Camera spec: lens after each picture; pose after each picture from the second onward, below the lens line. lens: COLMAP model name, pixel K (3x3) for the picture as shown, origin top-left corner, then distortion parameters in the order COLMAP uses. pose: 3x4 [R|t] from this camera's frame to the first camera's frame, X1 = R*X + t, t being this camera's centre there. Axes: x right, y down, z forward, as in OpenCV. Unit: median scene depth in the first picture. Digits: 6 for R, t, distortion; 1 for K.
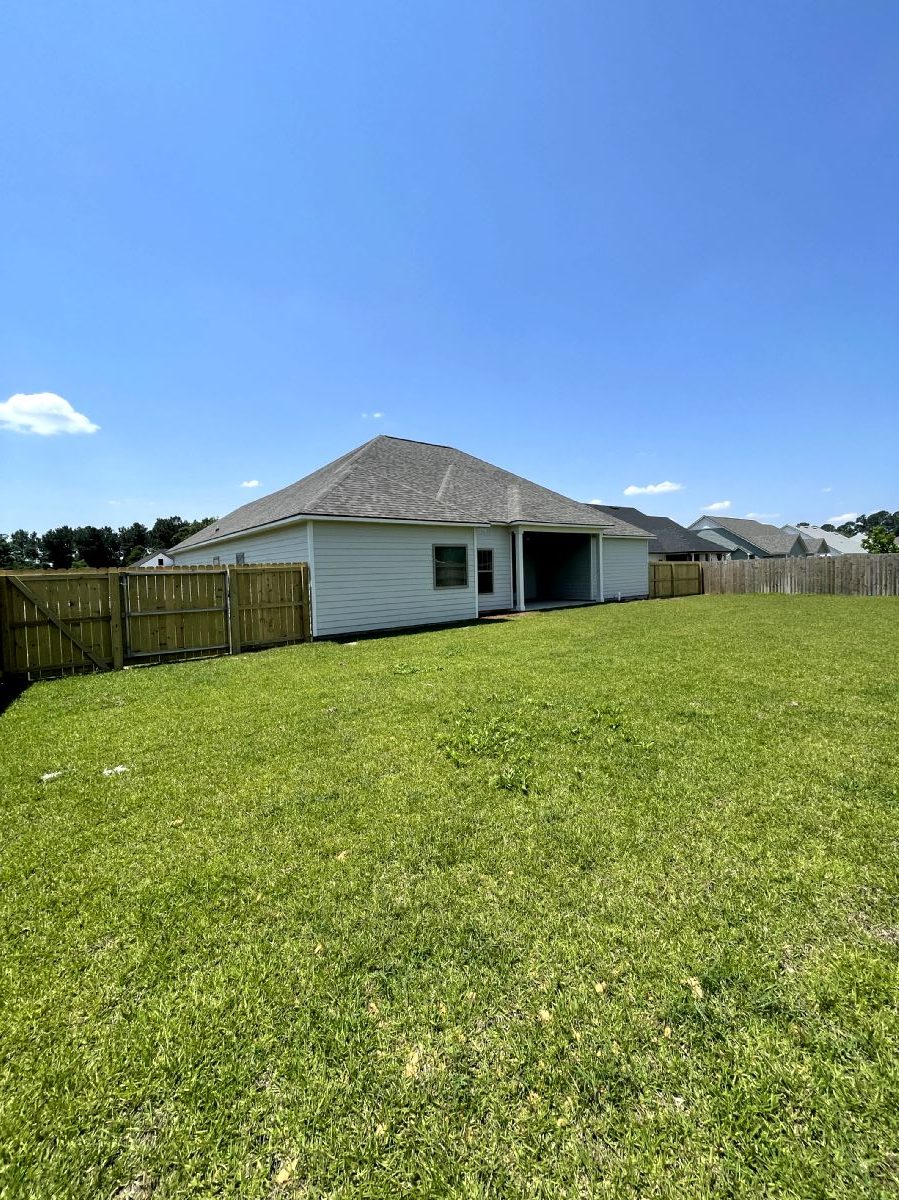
lens RADIAL K [[485.3, 0, 454.2], [0, 485.3, 596.6], [0, 0, 1]] dist [-0.001799, -0.000426]
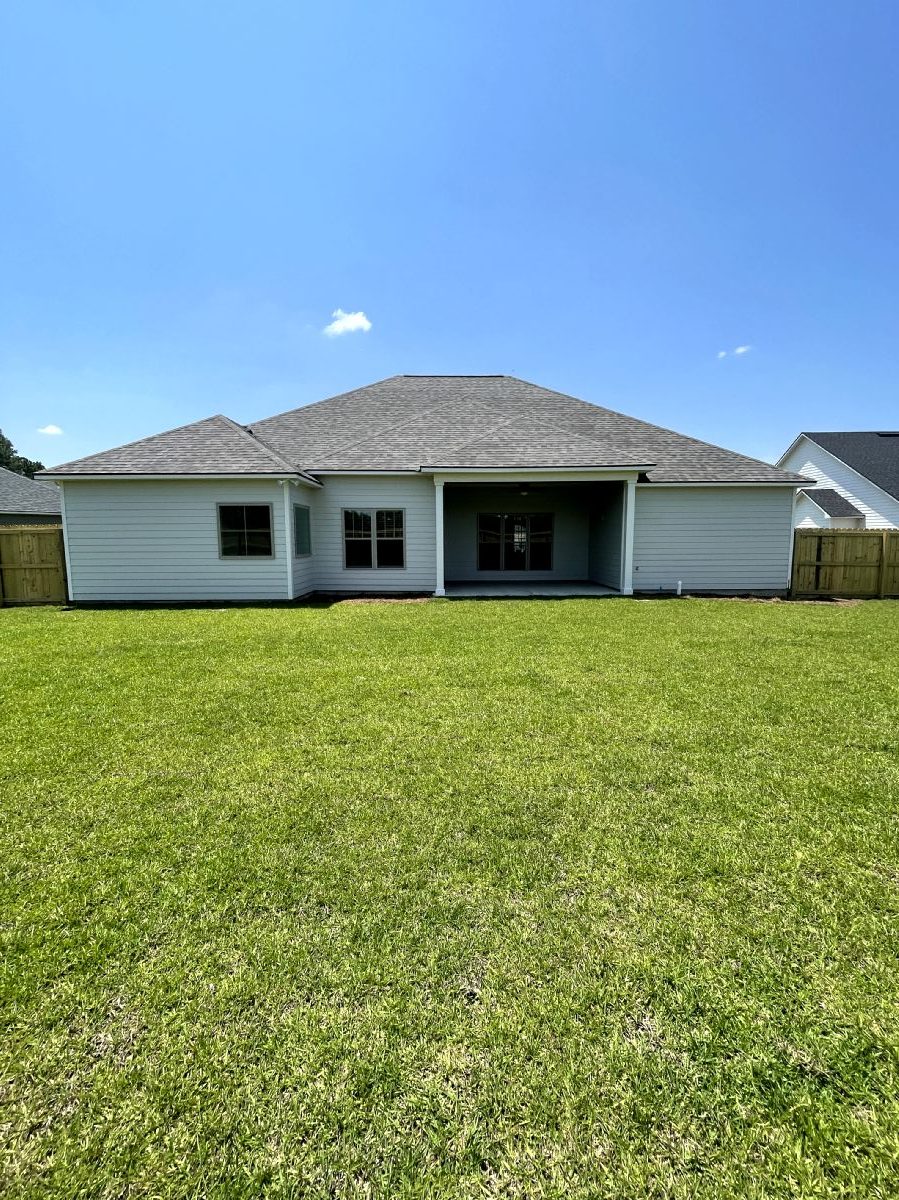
lens RADIAL K [[485.3, 0, 450.1], [0, 485.3, 595.2], [0, 0, 1]] dist [-0.001799, -0.000426]
pose [[0.793443, 0.101725, -0.600084, 0.715786], [-0.053837, 0.993800, 0.097282, -0.051206], [0.606259, -0.044881, 0.794000, 0.537583]]
